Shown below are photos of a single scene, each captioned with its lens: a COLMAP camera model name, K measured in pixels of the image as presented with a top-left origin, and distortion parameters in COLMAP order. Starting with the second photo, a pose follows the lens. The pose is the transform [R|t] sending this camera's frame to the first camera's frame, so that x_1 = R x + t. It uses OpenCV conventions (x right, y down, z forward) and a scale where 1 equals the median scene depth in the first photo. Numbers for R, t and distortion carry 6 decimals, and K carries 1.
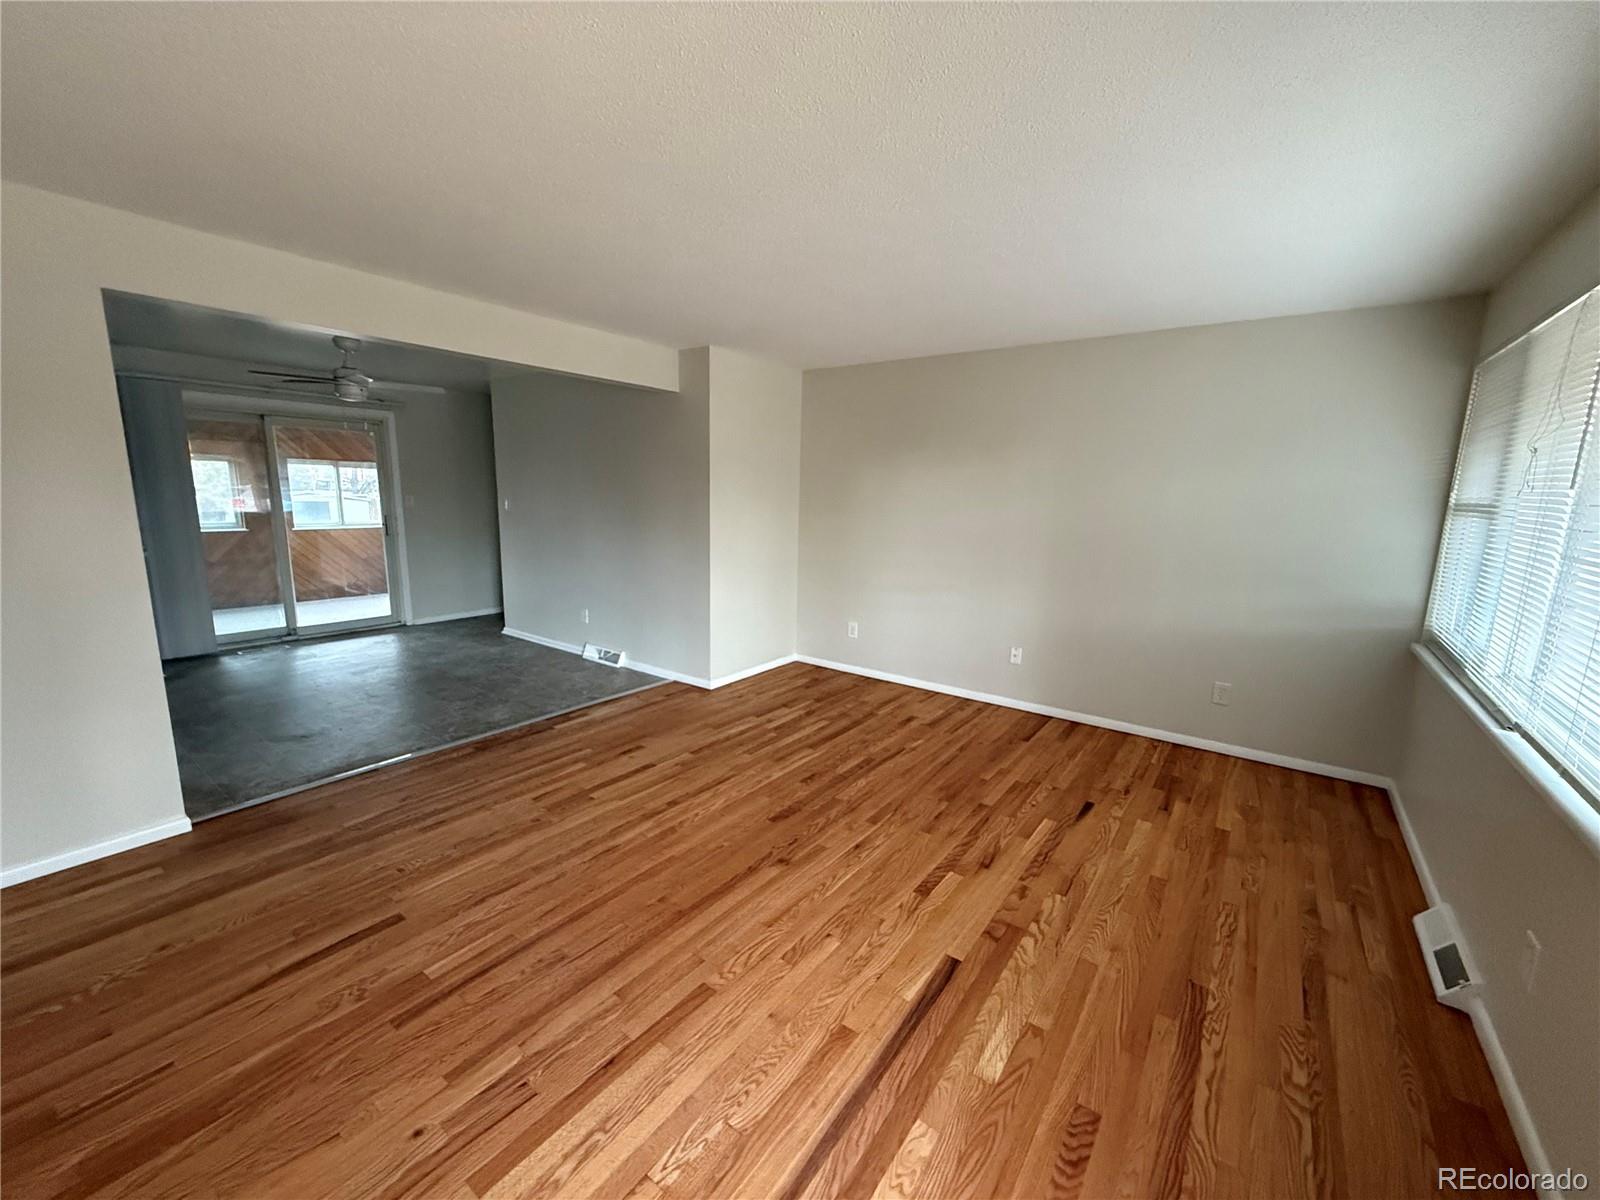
lens RADIAL K [[638.6, 0, 797.1], [0, 638.6, 606.9], [0, 0, 1]] dist [0.000303, -0.000264]
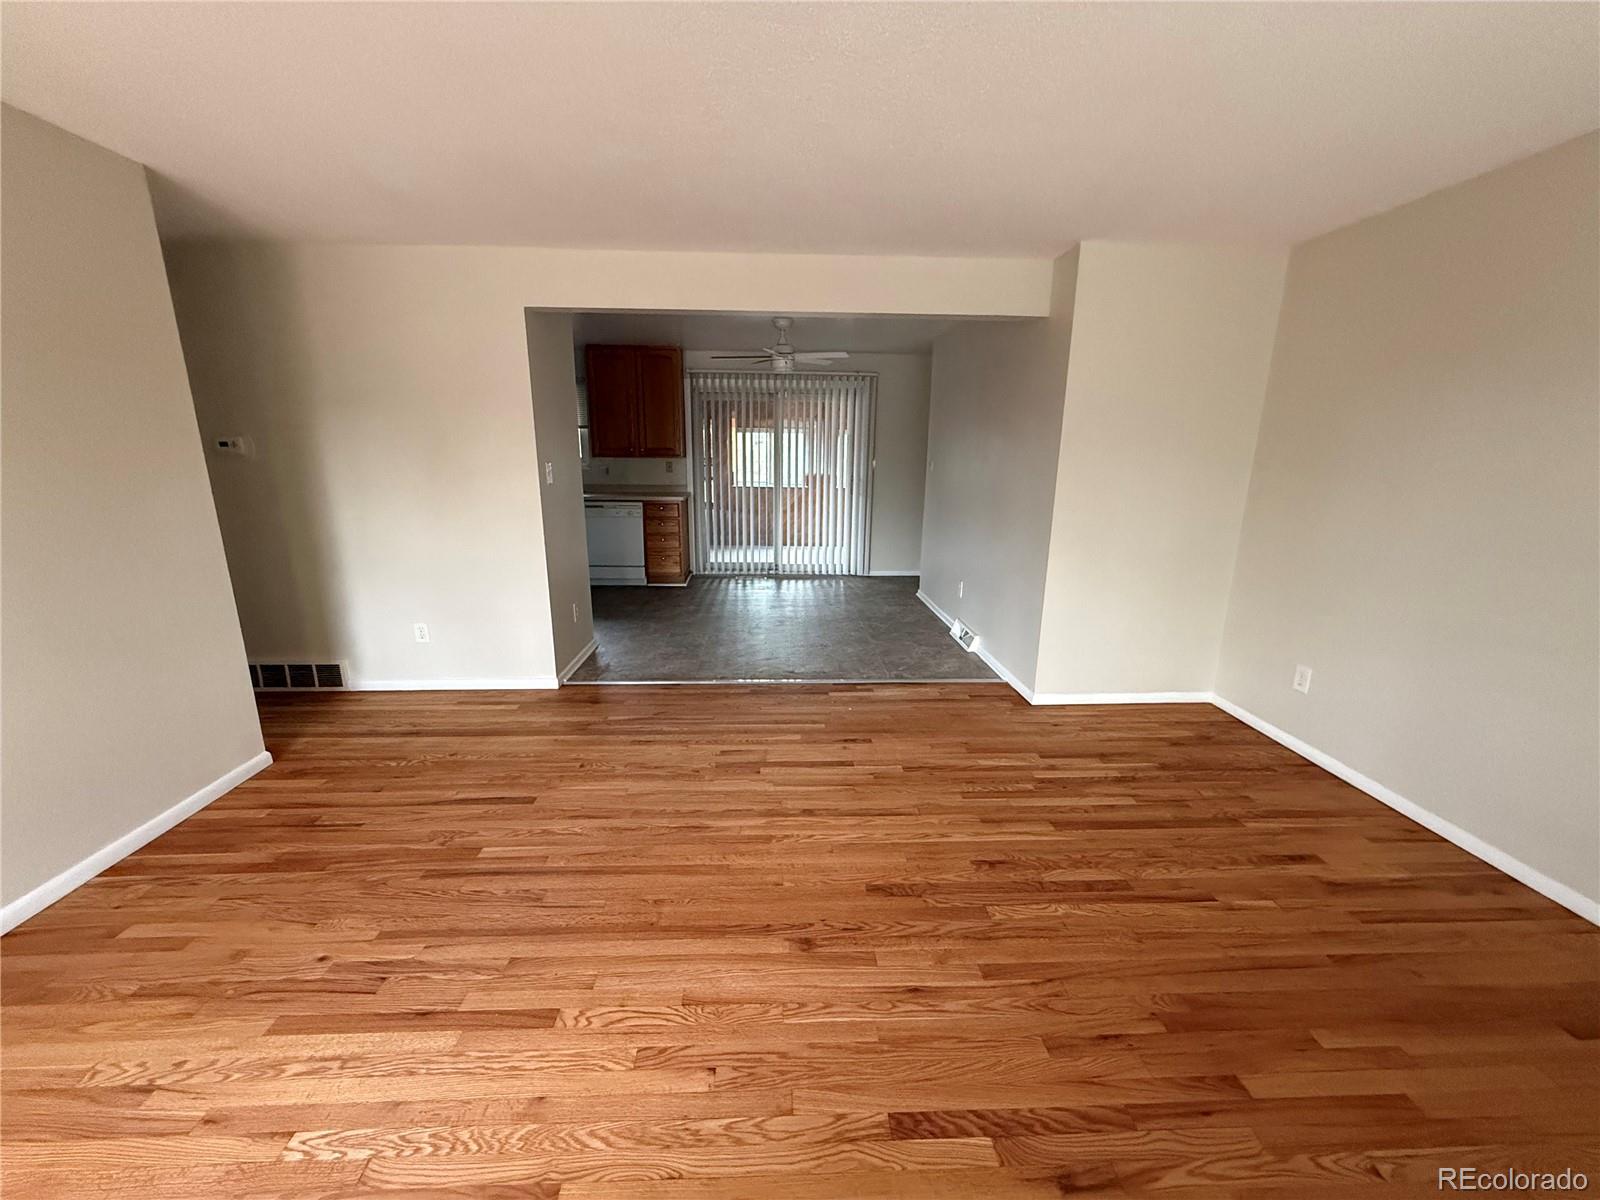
lens RADIAL K [[638.6, 0, 797.1], [0, 638.6, 606.9], [0, 0, 1]] dist [0.000303, -0.000264]
pose [[0.629007, 0.170473, -0.758478, 0.394309], [-0.135207, 0.984780, 0.109208, -0.052886], [0.765551, 0.033859, 0.642483, 0.431624]]
